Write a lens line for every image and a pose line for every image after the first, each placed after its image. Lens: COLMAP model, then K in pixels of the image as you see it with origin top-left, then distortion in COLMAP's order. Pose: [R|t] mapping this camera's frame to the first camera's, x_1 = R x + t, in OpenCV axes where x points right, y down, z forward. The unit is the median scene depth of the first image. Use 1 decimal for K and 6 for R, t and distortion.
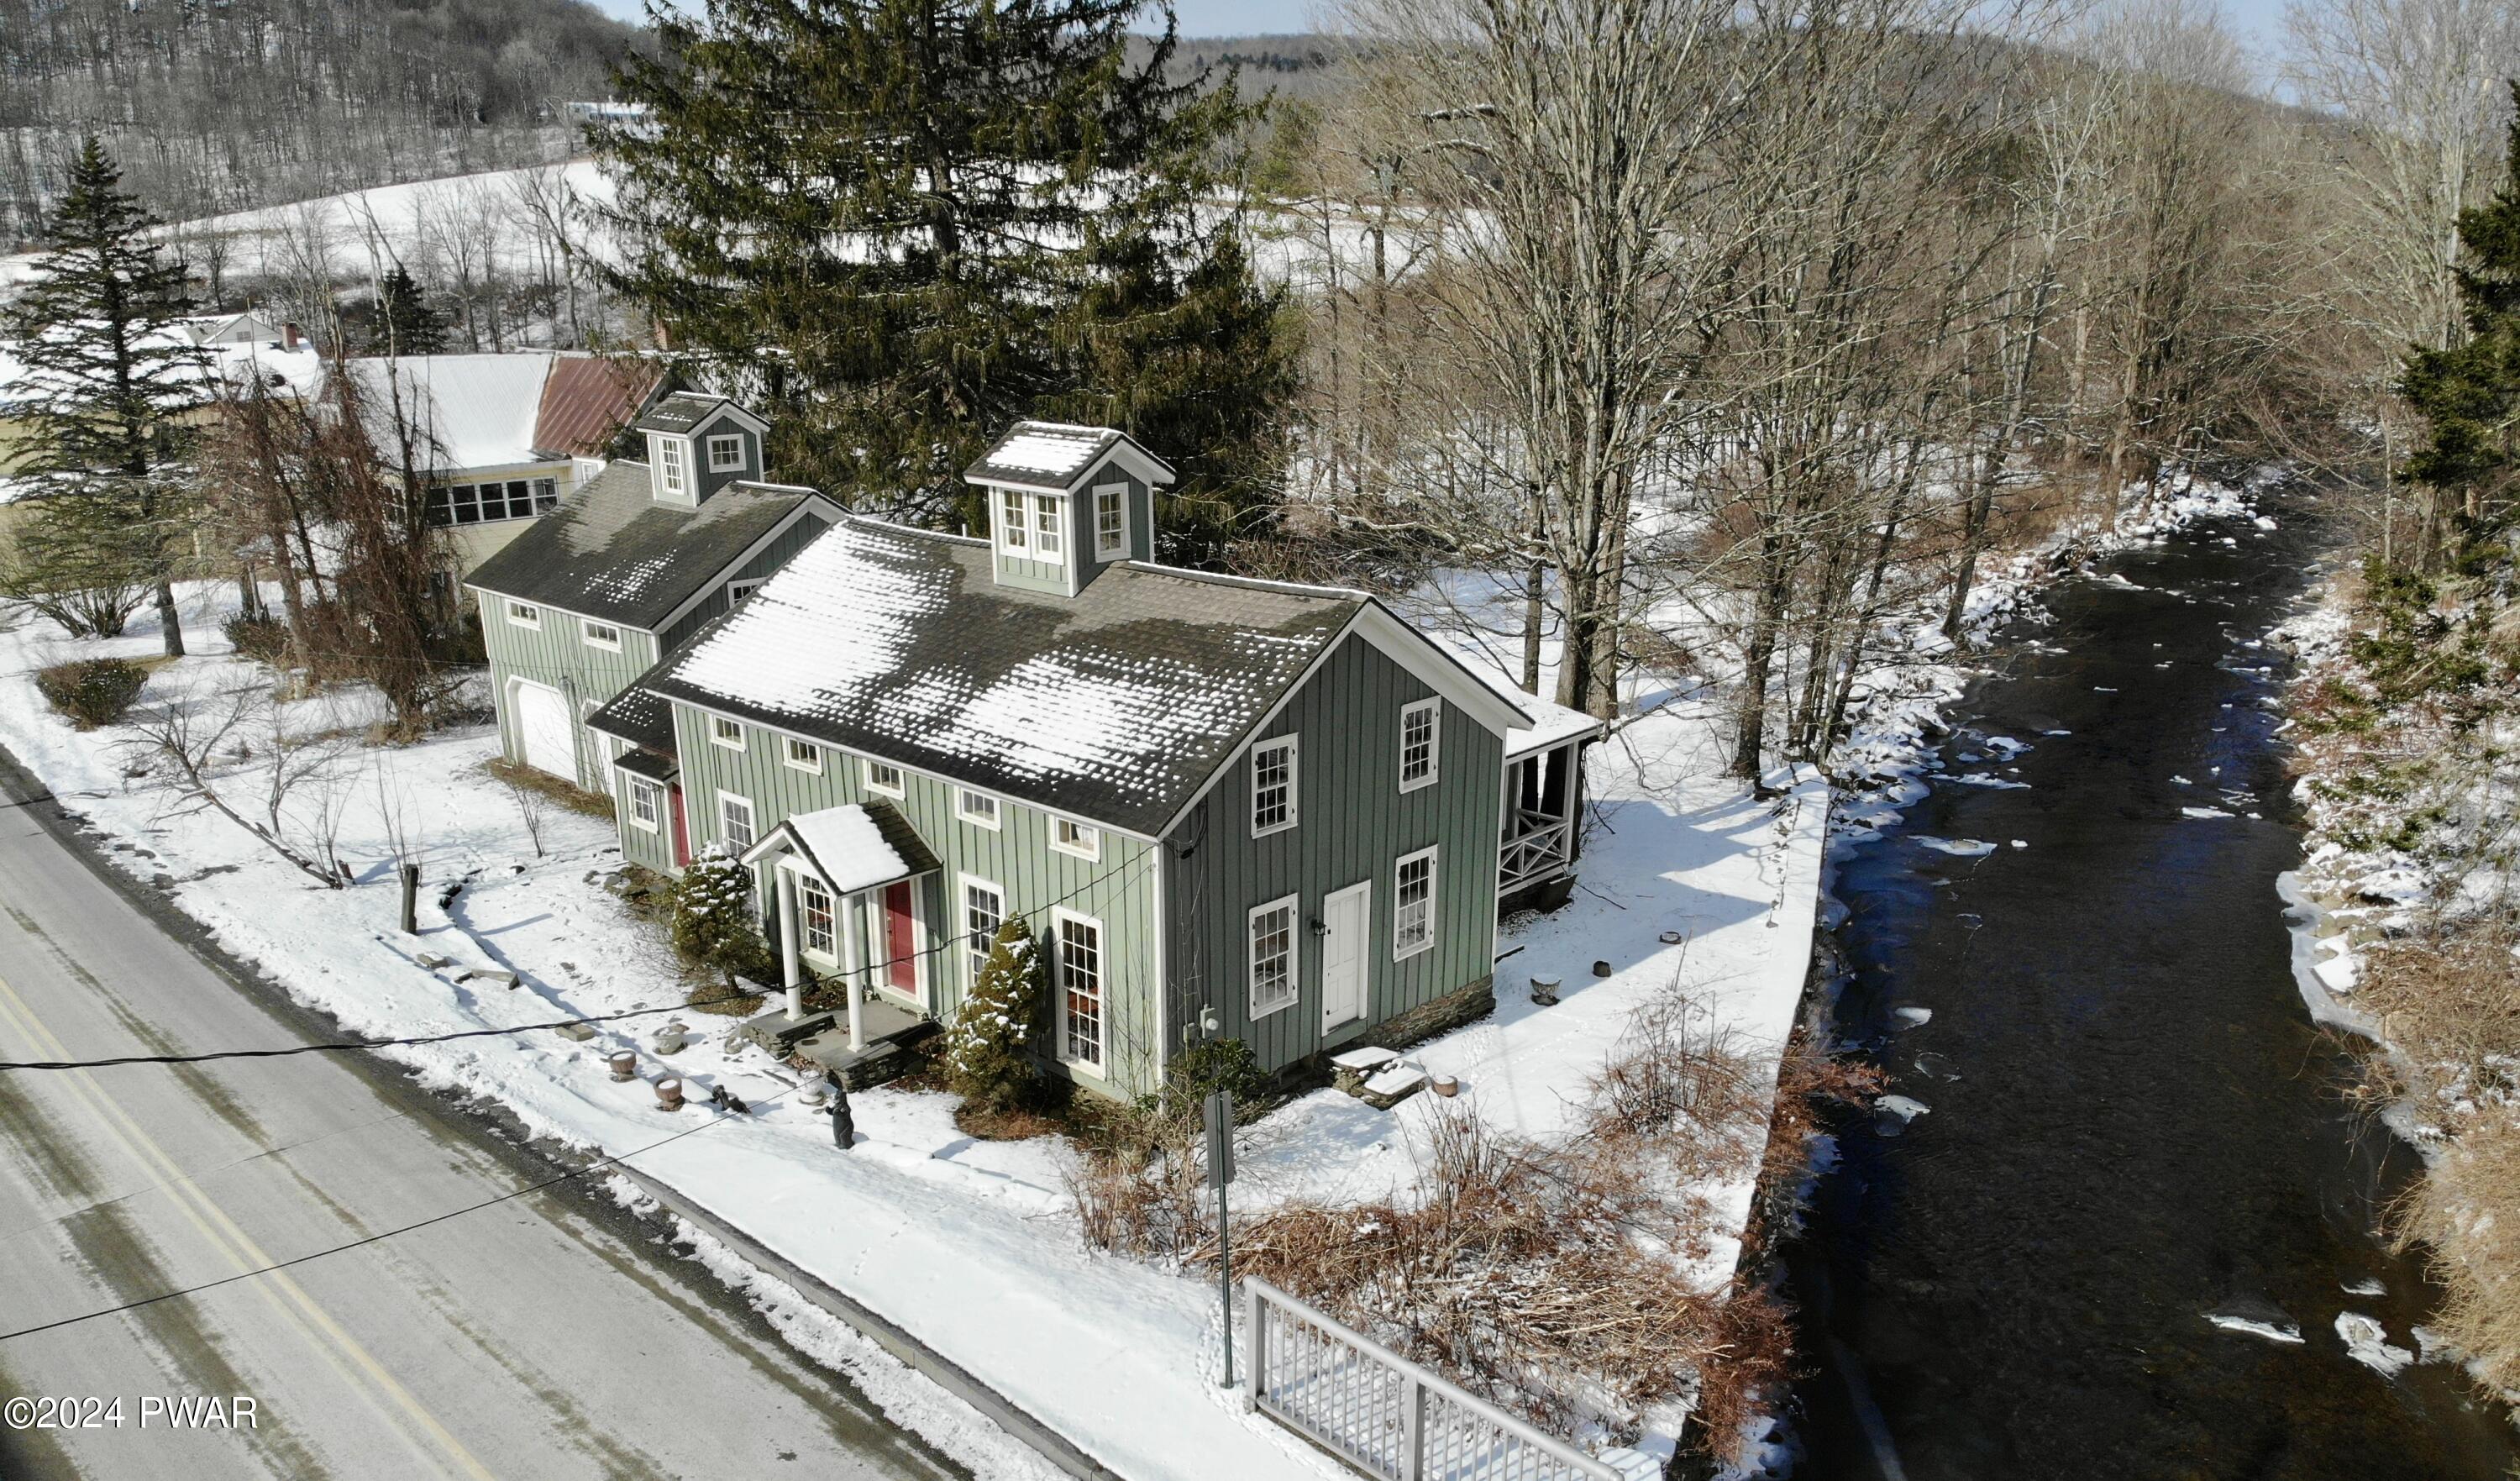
lens RADIAL K [[1830.4, 0, 1264.5], [0, 1830.4, 893.7], [0, 0, 1]] dist [0.071239, -0.193745]
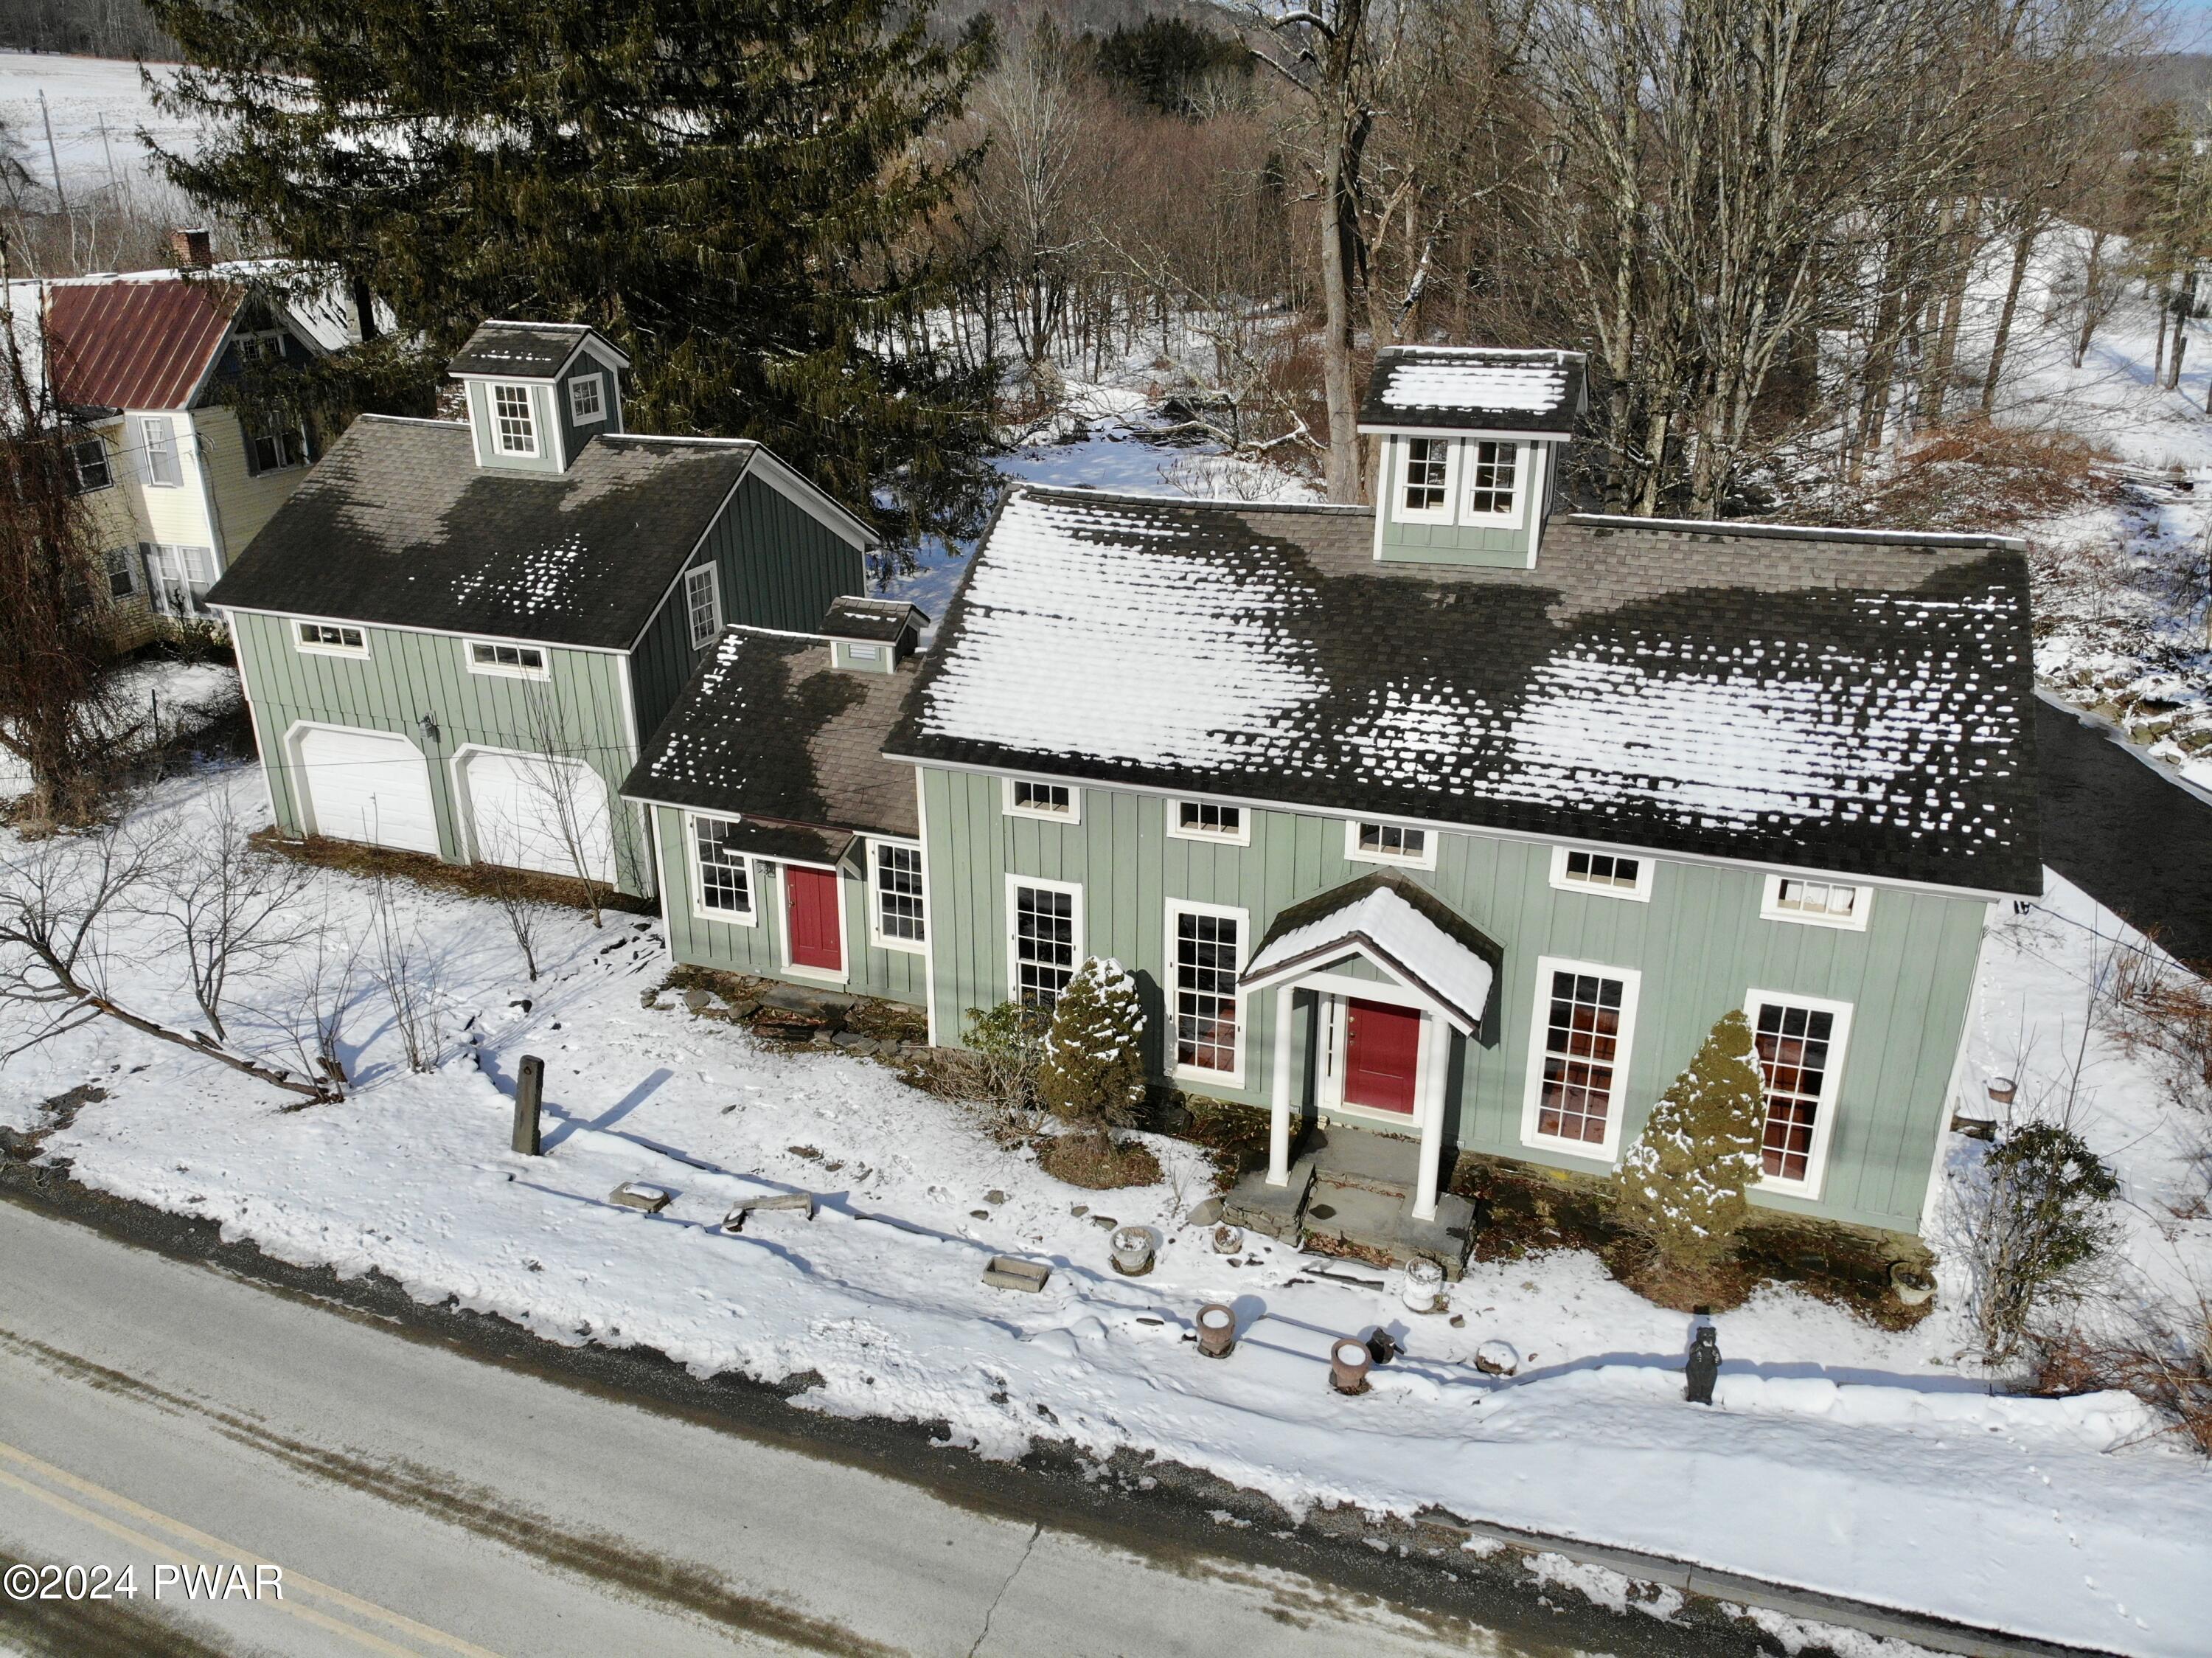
lens RADIAL K [[1628.7, 0, 1100.5], [0, 1628.7, 787.3], [0, 0, 1]] dist [0.127076, -0.283415]
pose [[0.923368, -0.149952, 0.353419, -0.526960], [0.135559, 0.988616, 0.065290, -0.139106], [-0.359186, -0.012377, 0.933184, 0.410301]]
